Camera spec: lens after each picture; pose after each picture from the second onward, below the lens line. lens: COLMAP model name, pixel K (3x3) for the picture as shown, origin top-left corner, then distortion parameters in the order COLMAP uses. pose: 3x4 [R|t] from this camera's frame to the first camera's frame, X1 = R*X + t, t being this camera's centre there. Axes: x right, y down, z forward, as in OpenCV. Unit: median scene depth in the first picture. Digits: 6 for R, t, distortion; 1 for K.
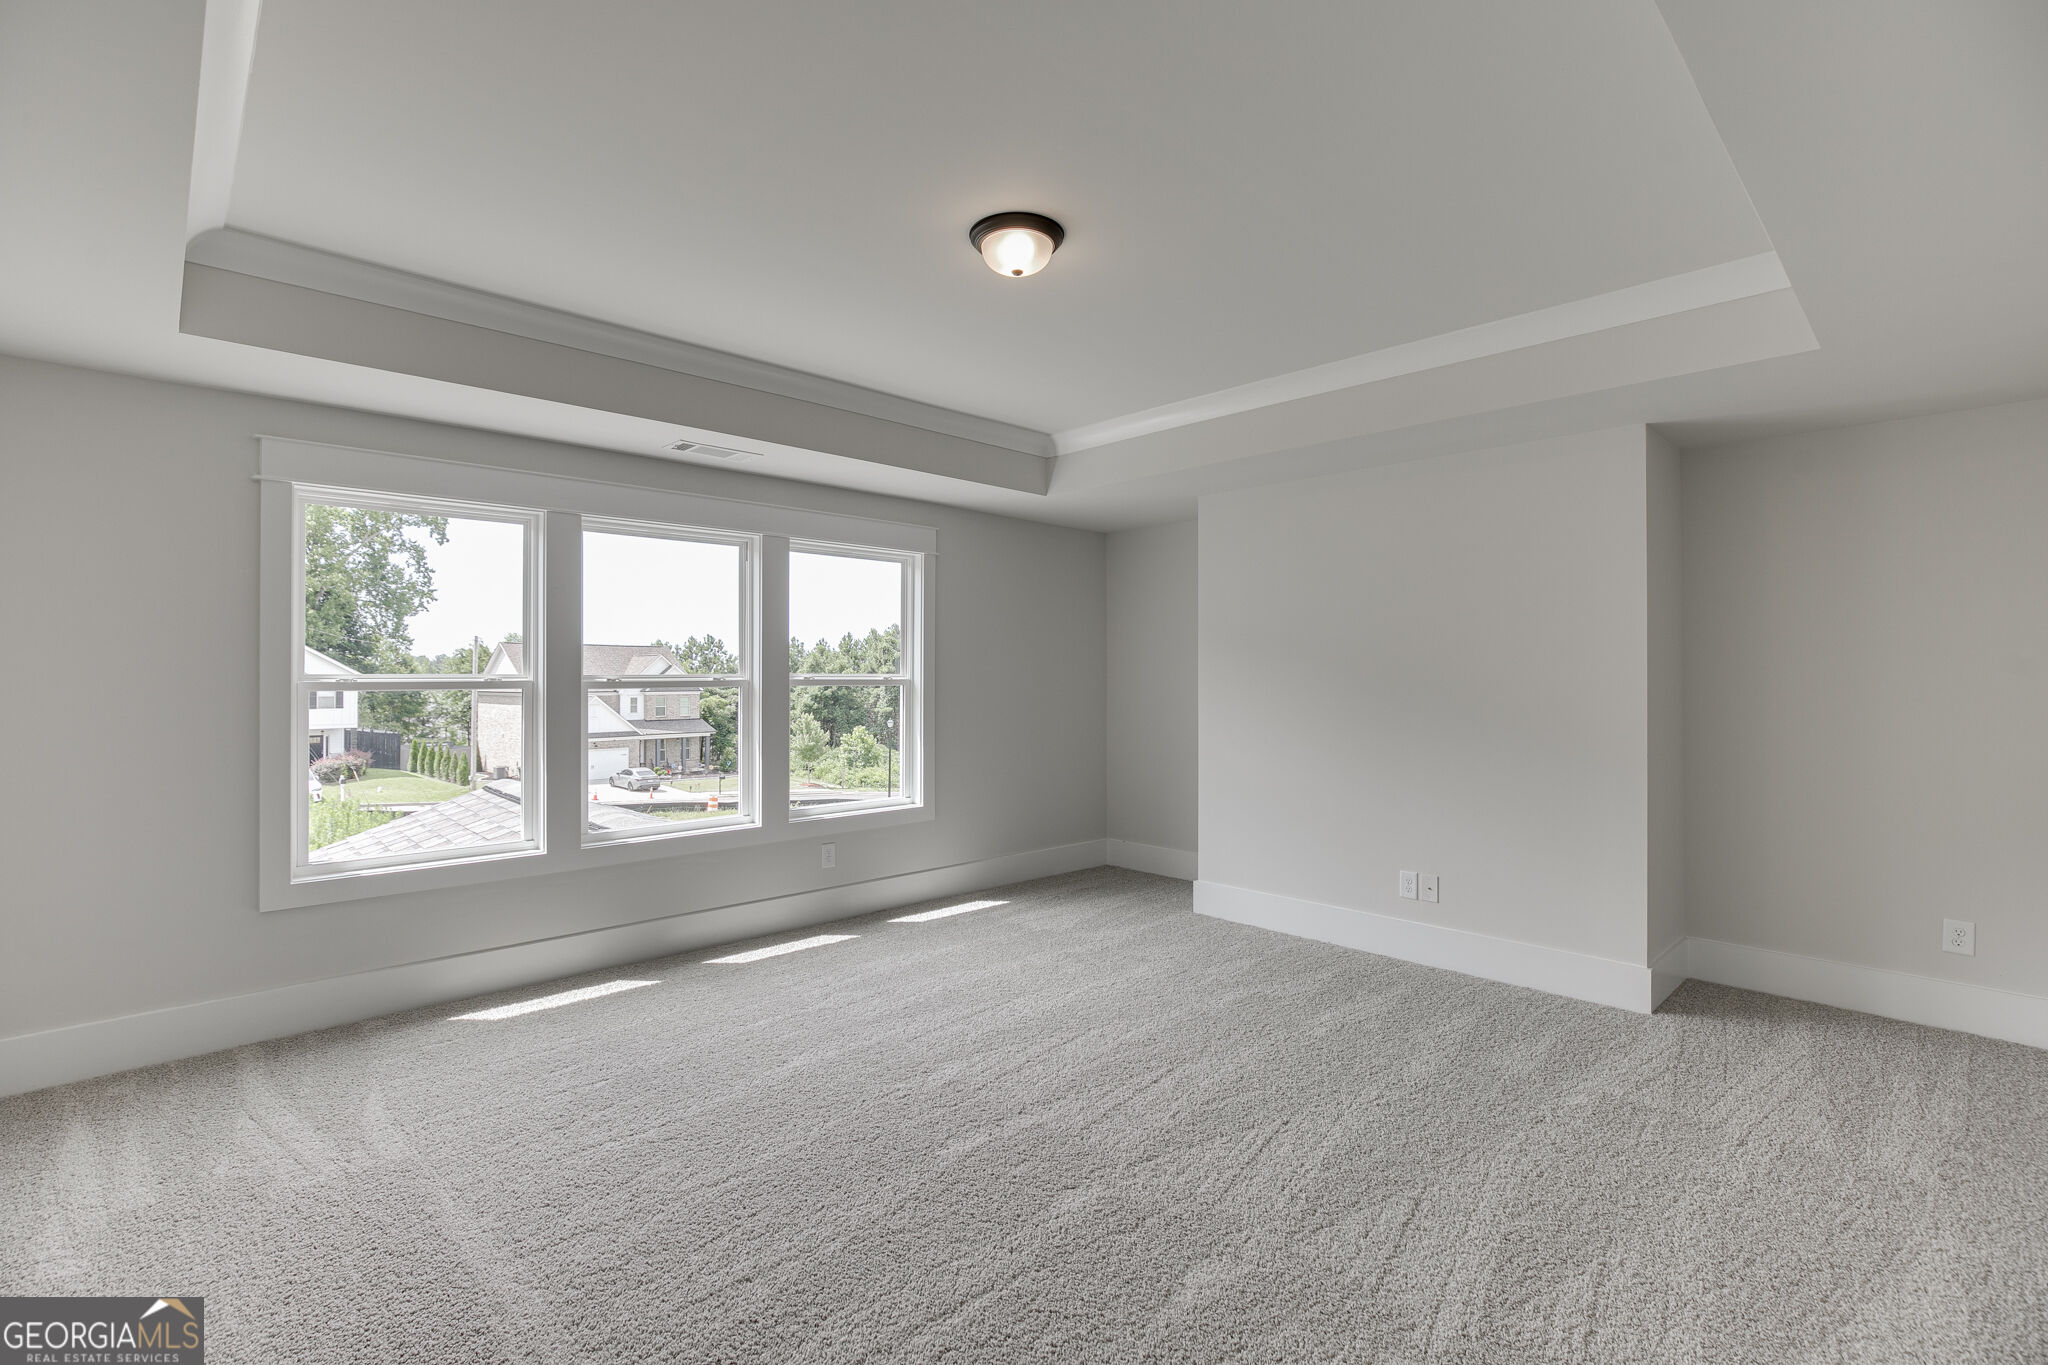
lens RADIAL K [[928.9, 0, 1031.8], [0, 928.9, 684.8], [0, 0, 1]] dist [0.001503, 0.000387]
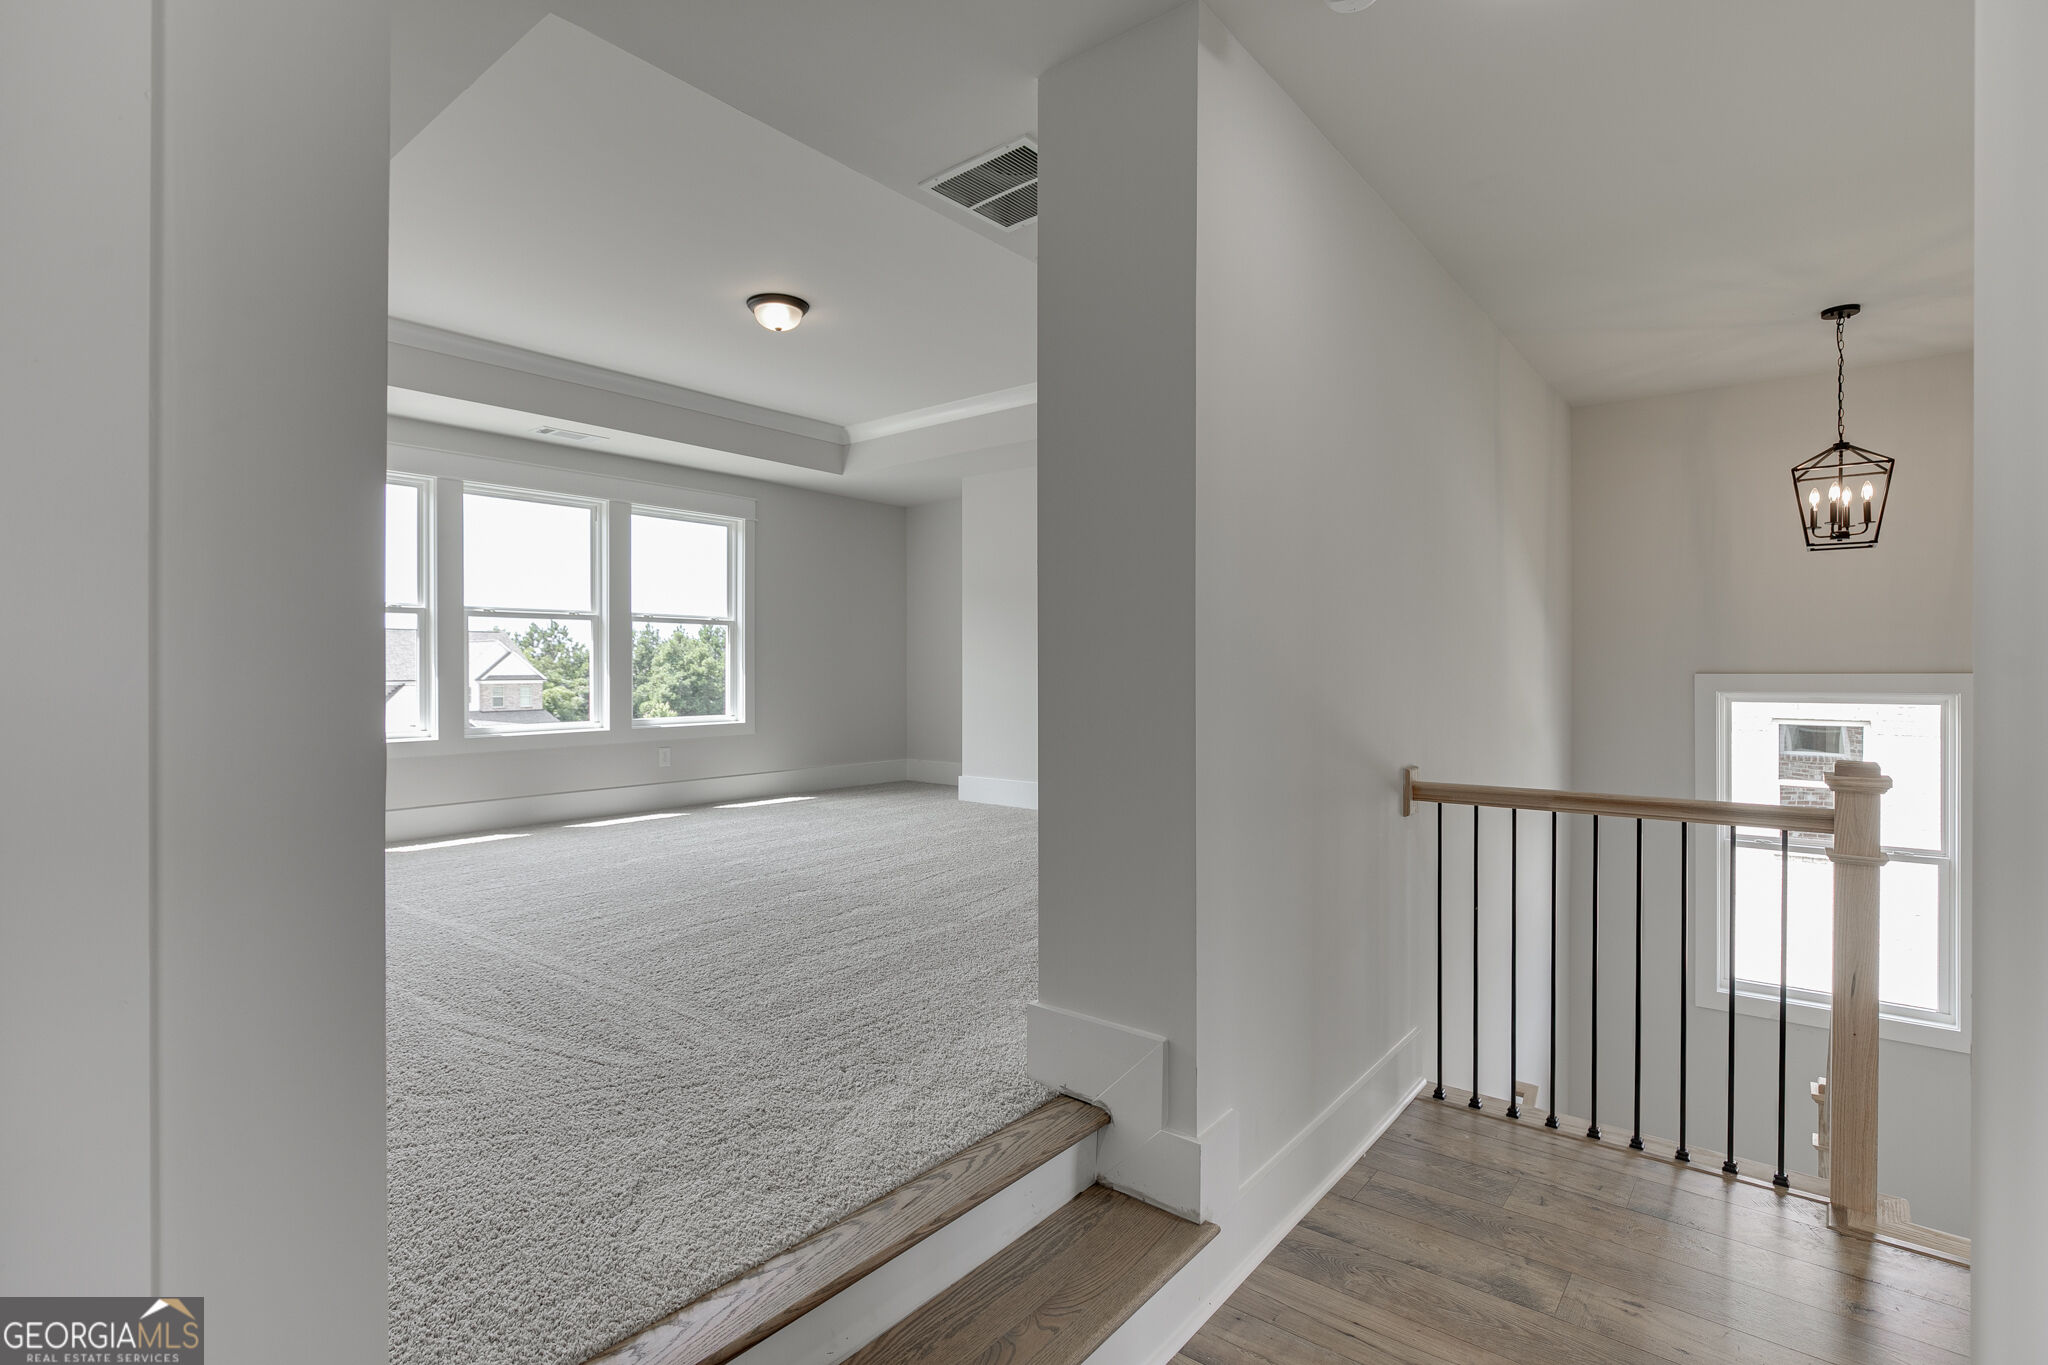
lens RADIAL K [[986.0, 0, 1024.1], [0, 986.0, 686.0], [0, 0, 1]] dist [0.003303, 0.000103]
pose [[0.993759, -0.001412, 0.111541, 0.112504], [0.000580, 0.999972, 0.007490, 0.075285], [-0.111549, -0.007378, 0.993732, -0.371666]]
